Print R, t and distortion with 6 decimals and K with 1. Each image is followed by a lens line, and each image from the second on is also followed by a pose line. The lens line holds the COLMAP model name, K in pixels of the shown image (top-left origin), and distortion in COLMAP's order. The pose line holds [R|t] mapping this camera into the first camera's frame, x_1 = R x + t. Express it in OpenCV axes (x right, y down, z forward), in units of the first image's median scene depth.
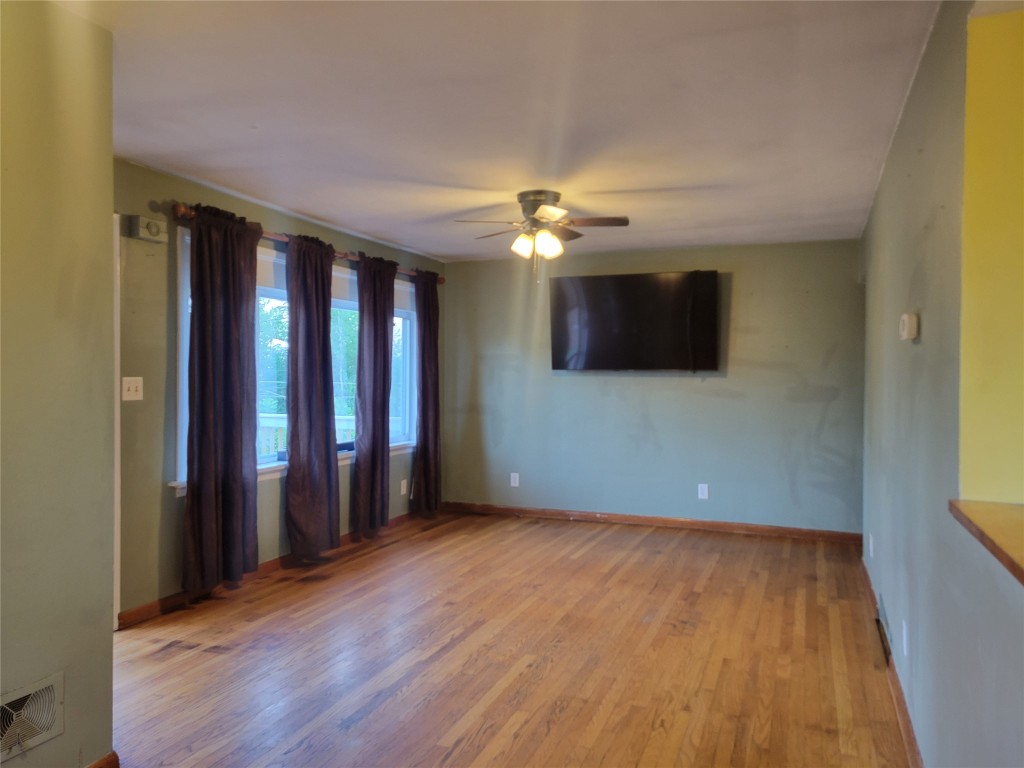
lens RADIAL K [[783.4, 0, 511.3], [0, 783.4, 379.2], [0, 0, 1]] dist [0.069566, -0.050827]
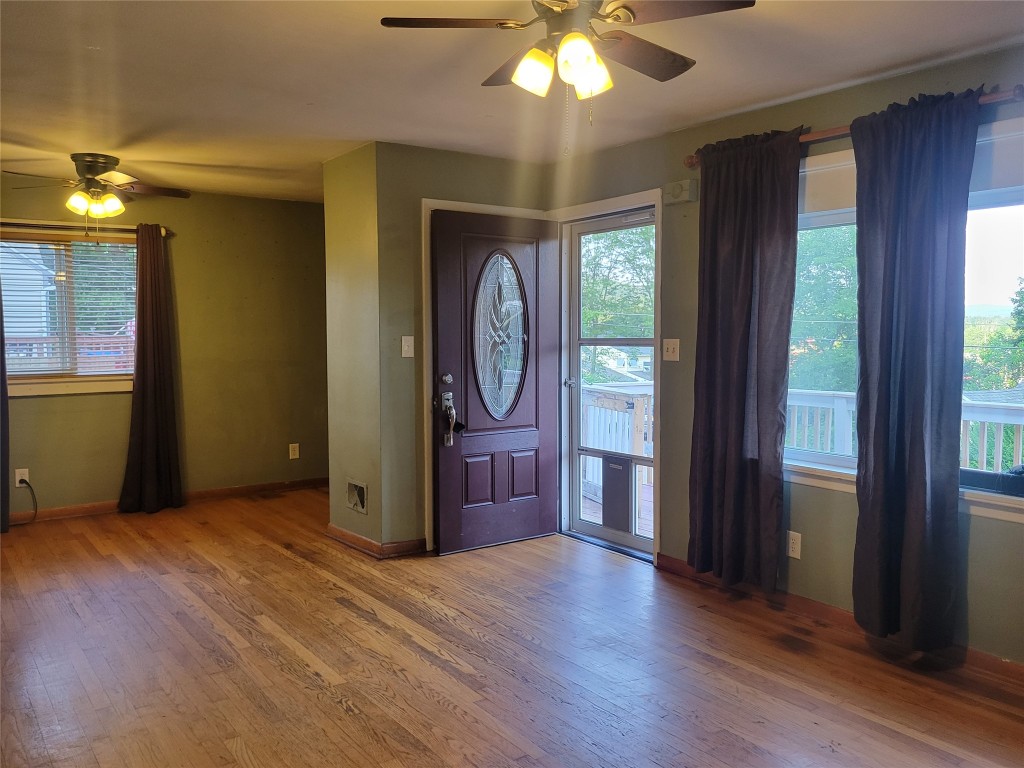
lens RADIAL K [[826.9, 0, 511.5], [0, 826.9, 391.0], [0, 0, 1]] dist [0.026565, -0.000984]
pose [[-0.551369, 0.056214, -0.832366, 0.615603], [-0.011599, 0.997114, 0.075023, -0.014519], [0.834181, 0.051020, -0.549125, 1.589905]]
